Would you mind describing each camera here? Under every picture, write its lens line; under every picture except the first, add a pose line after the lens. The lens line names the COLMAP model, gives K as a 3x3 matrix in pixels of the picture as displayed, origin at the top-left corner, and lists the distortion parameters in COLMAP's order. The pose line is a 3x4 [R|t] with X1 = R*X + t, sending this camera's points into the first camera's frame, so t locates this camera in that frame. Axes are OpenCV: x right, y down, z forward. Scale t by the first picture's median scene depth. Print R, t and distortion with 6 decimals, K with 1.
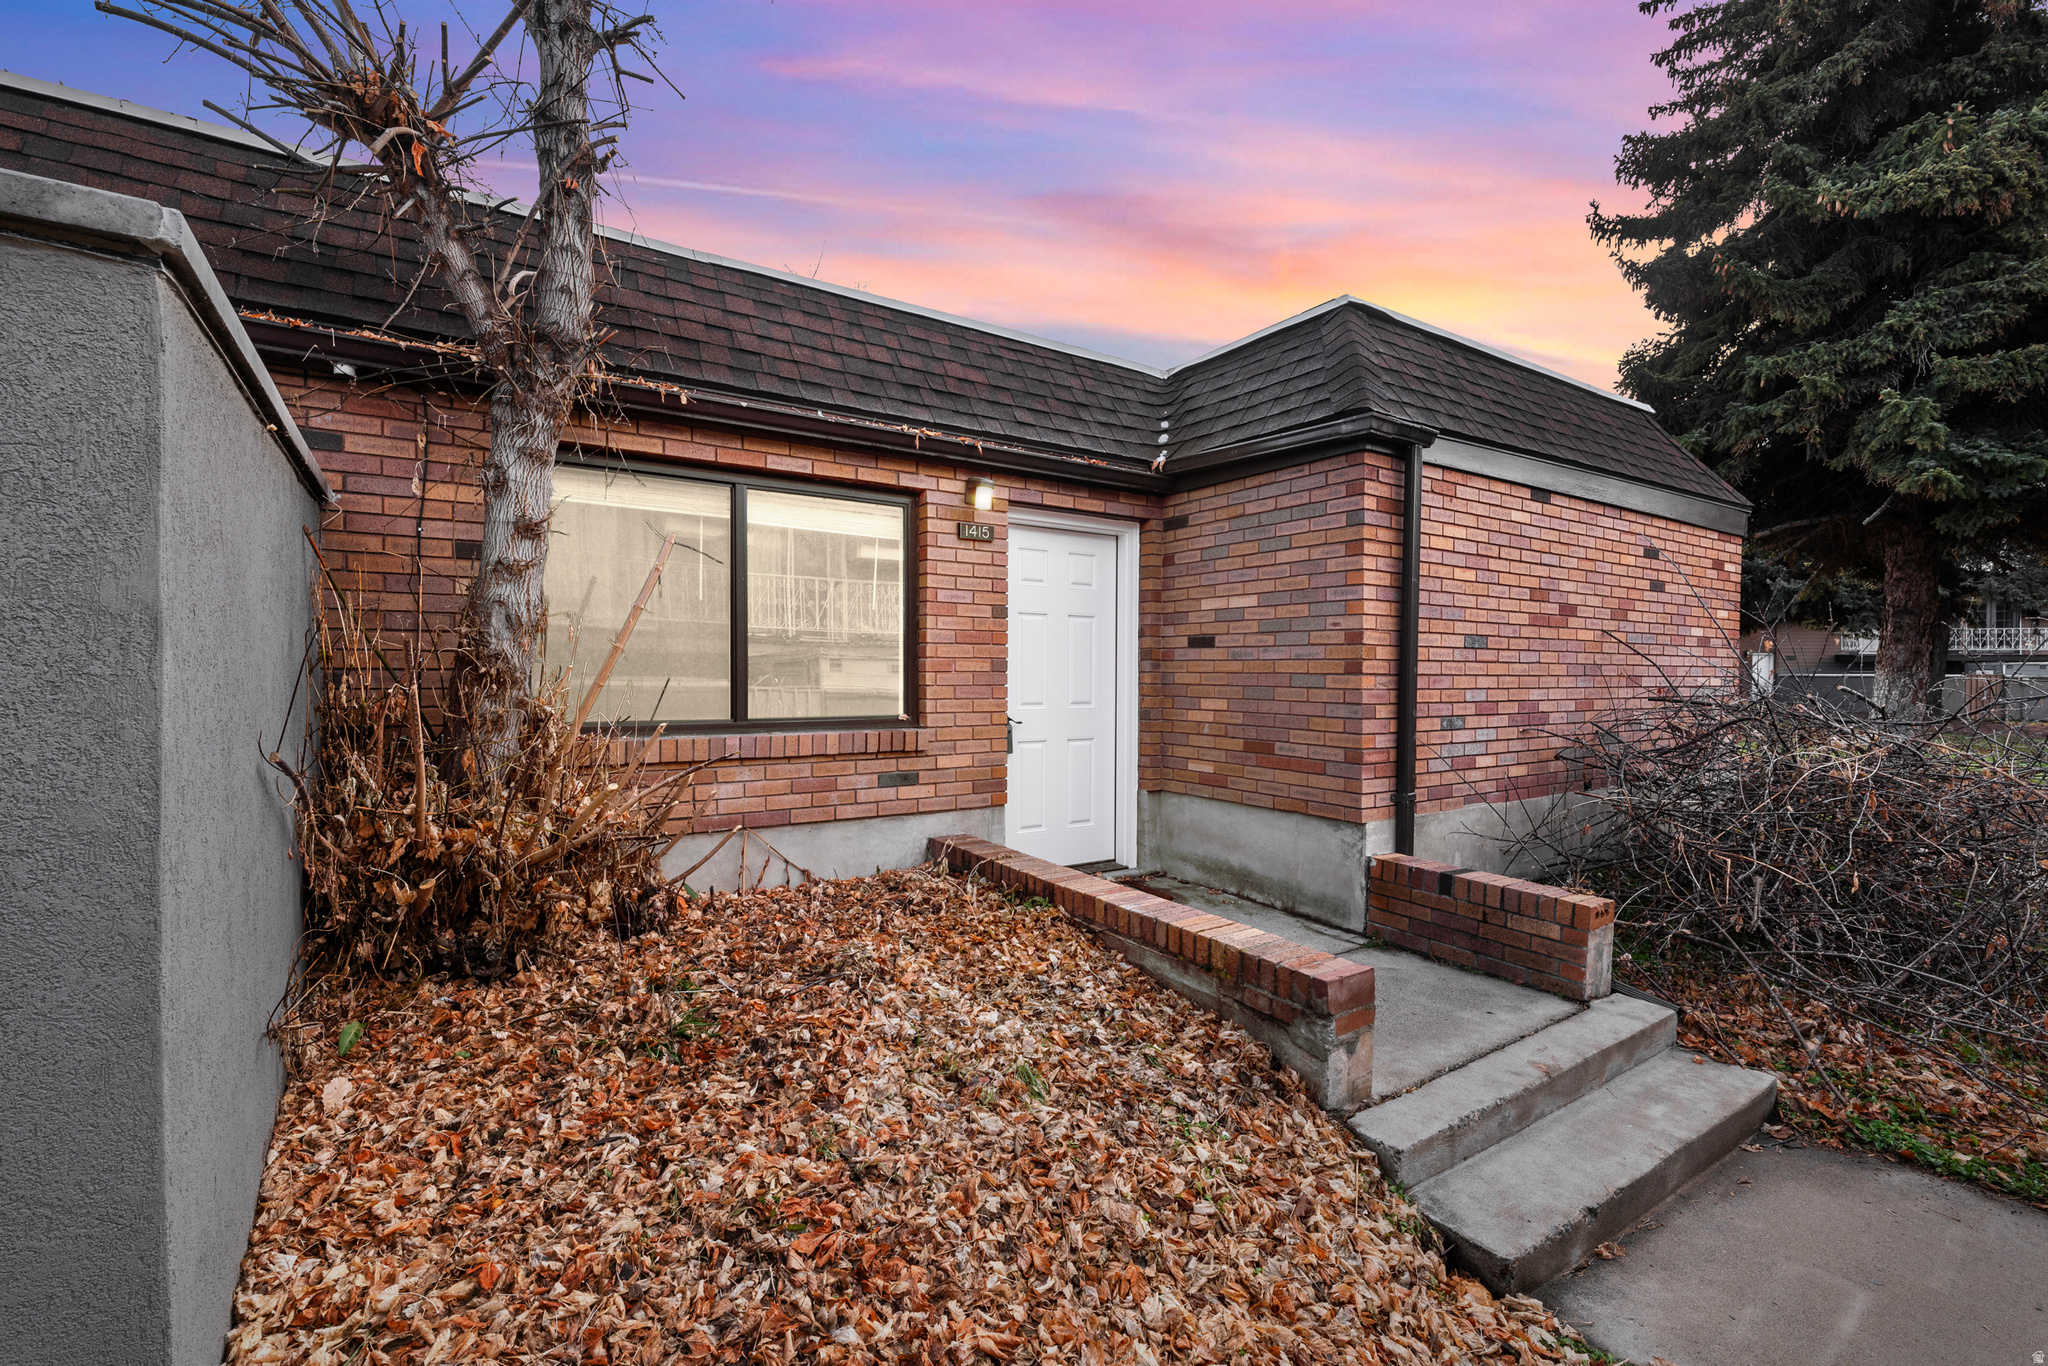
lens RADIAL K [[920.4, 0, 1030.1], [0, 920.4, 675.8], [0, 0, 1]] dist [0.003462, -0.001040]
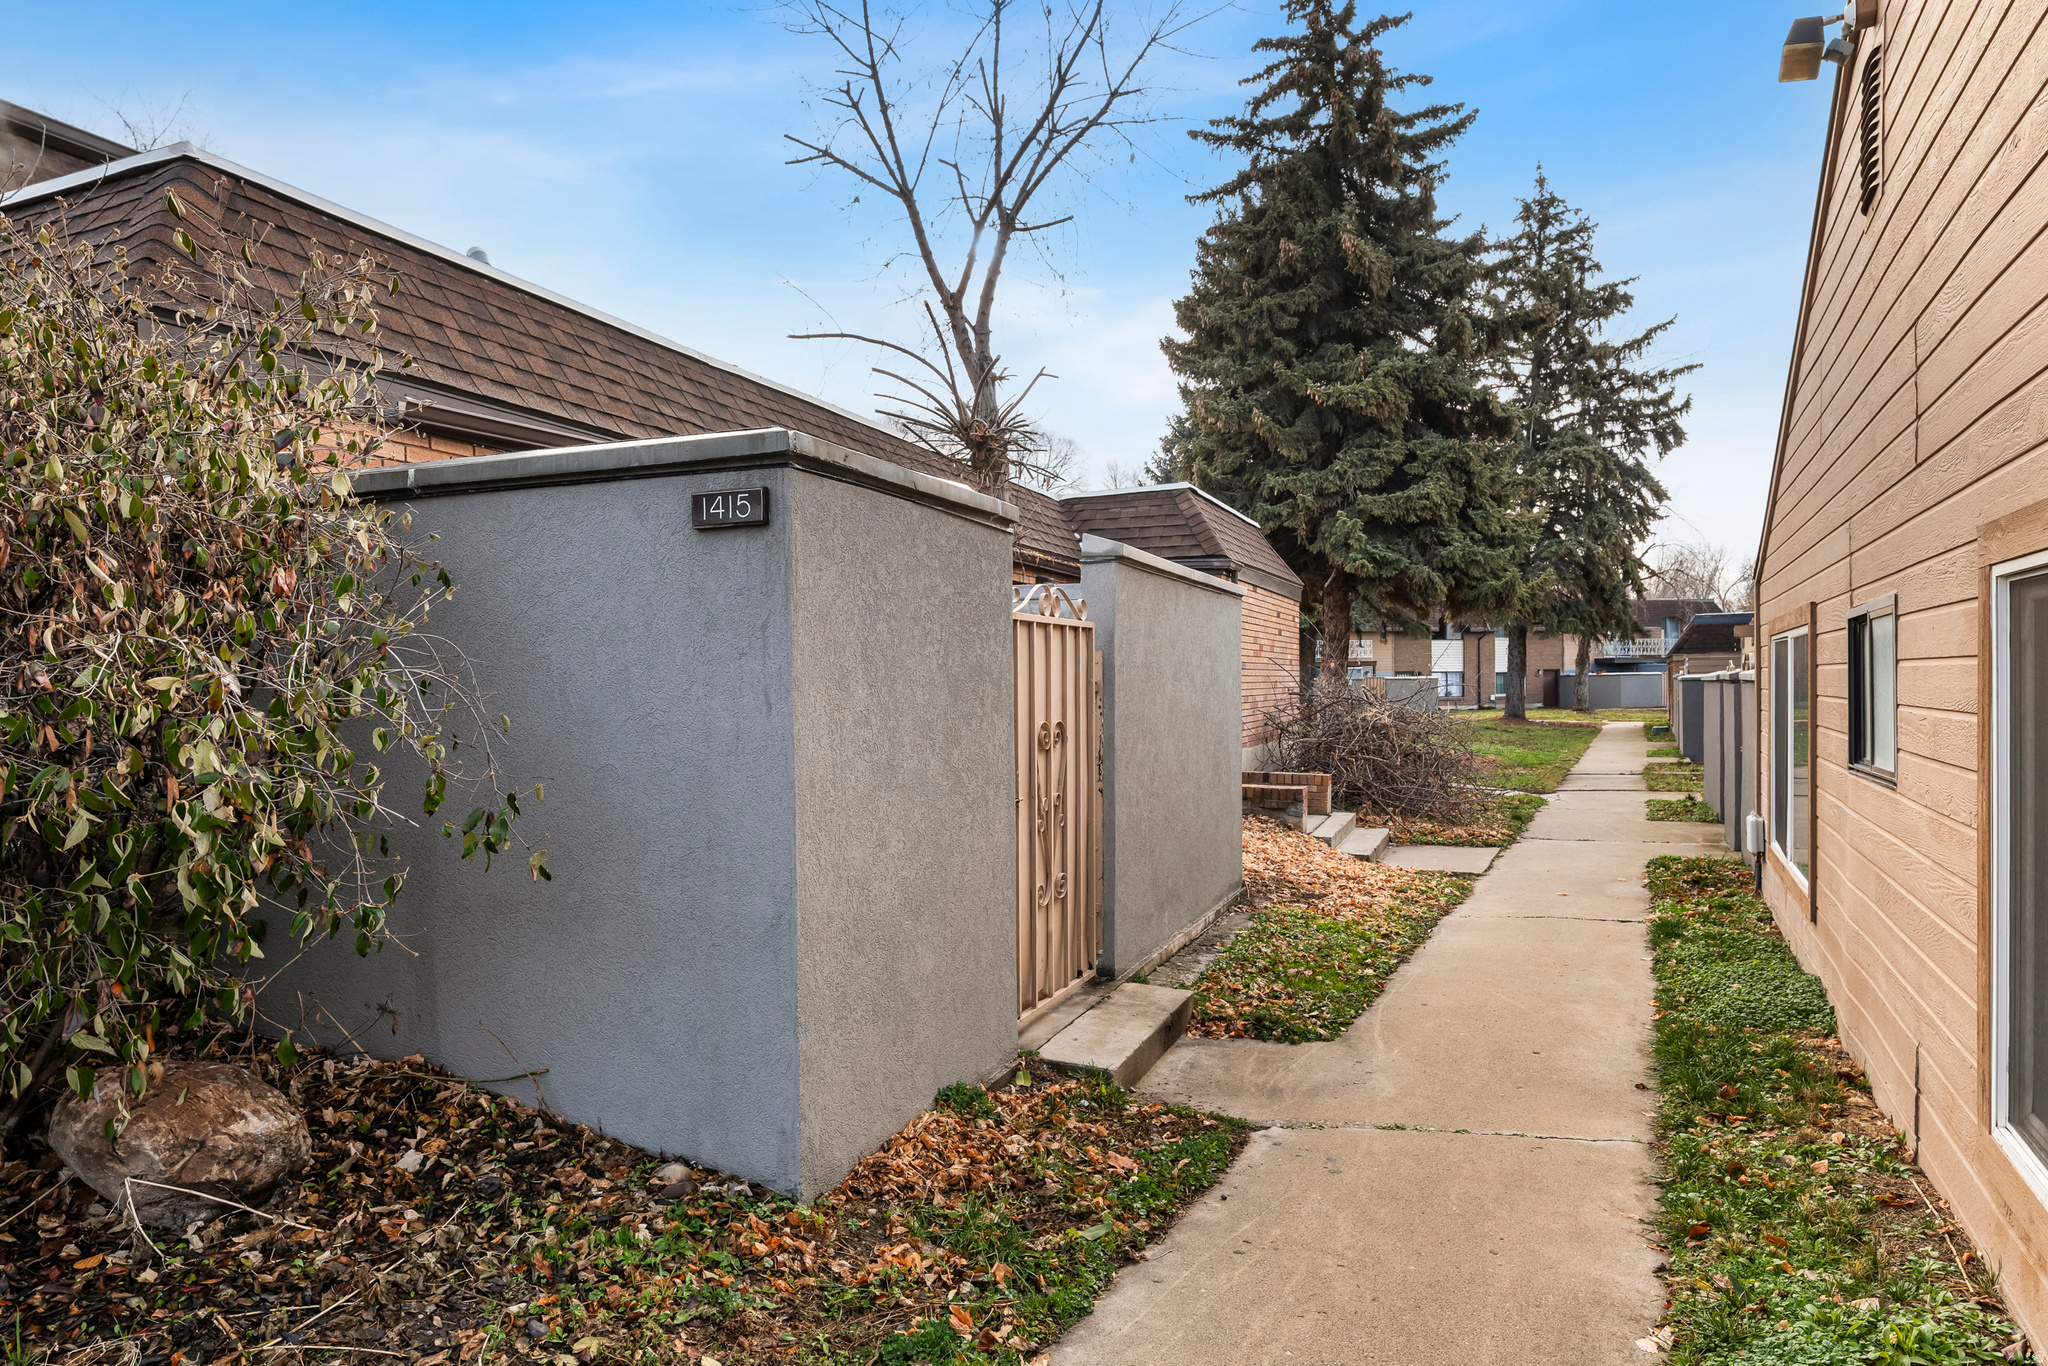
lens RADIAL K [[1206.4, 0, 1014.7], [0, 1206.4, 685.3], [0, 0, 1]] dist [0.003750, 0.000098]
pose [[0.837536, -0.017101, 0.546114, -0.776795], [0.018025, 0.999831, 0.003665, -0.007842], [-0.546085, 0.006774, 0.837703, -0.521803]]
